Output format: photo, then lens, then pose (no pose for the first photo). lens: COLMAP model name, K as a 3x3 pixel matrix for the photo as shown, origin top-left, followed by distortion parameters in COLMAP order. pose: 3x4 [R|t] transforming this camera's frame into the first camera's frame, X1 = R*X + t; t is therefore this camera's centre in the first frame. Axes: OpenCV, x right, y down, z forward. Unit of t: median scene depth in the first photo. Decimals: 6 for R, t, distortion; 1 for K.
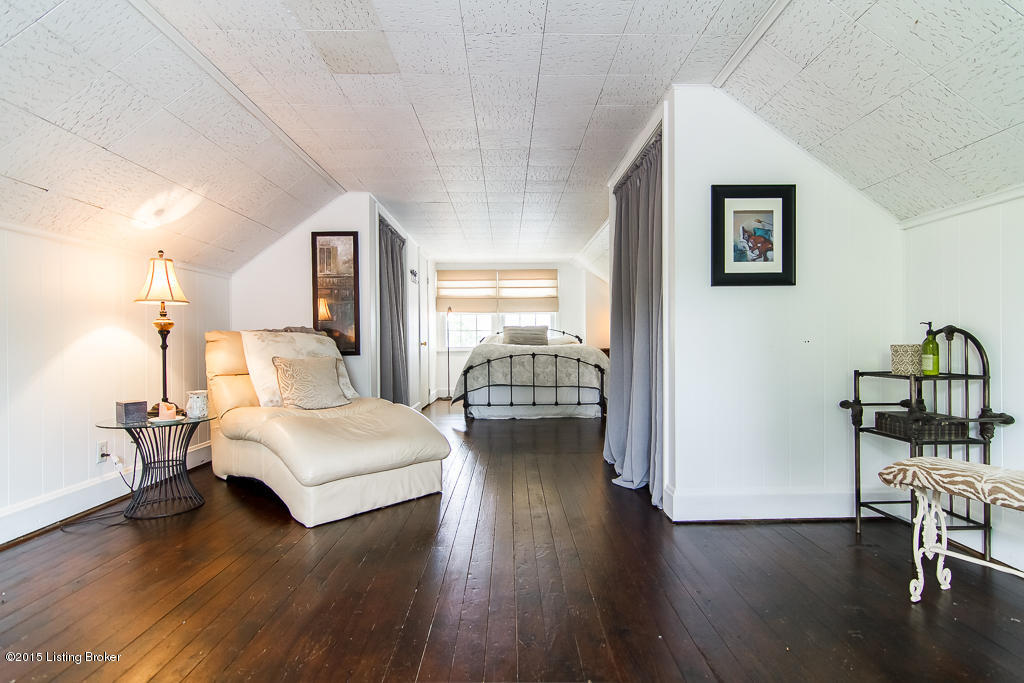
lens RADIAL K [[526.9, 0, 510.6], [0, 526.9, 343.8], [0, 0, 1]] dist [-0.004327, 0.004043]
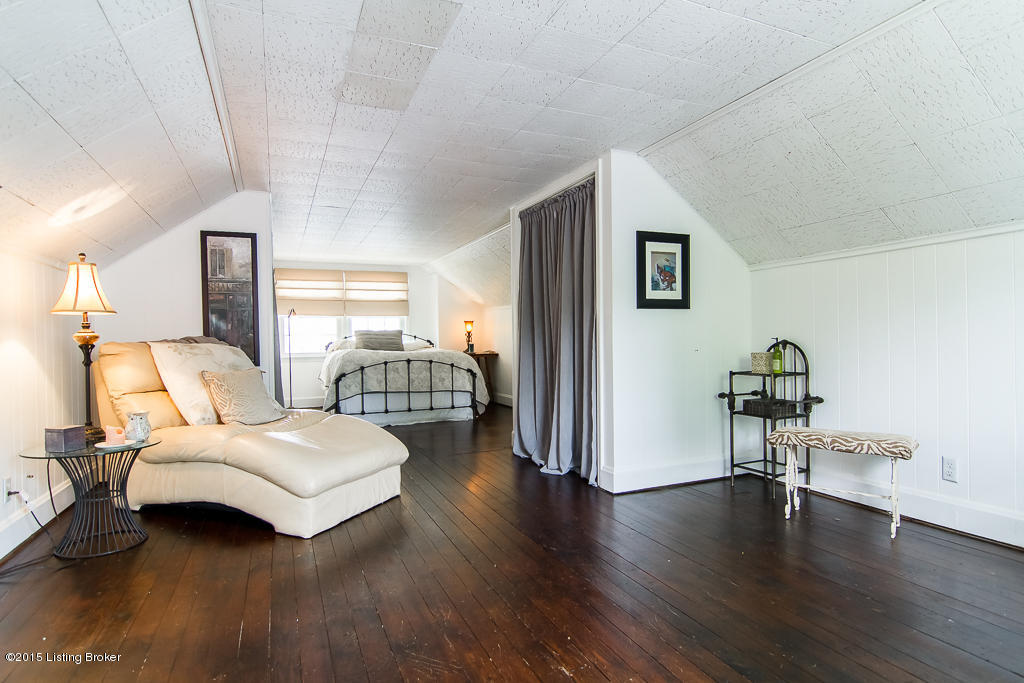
lens RADIAL K [[570.1, 0, 511.6], [0, 570.1, 341.2], [0, 0, 1]] dist [-0.003181, 0.003555]
pose [[0.924052, -0.005867, 0.382222, -0.395187], [0.007520, 0.999968, -0.002833, -0.024654], [-0.382193, 0.005492, 0.924066, -0.158523]]
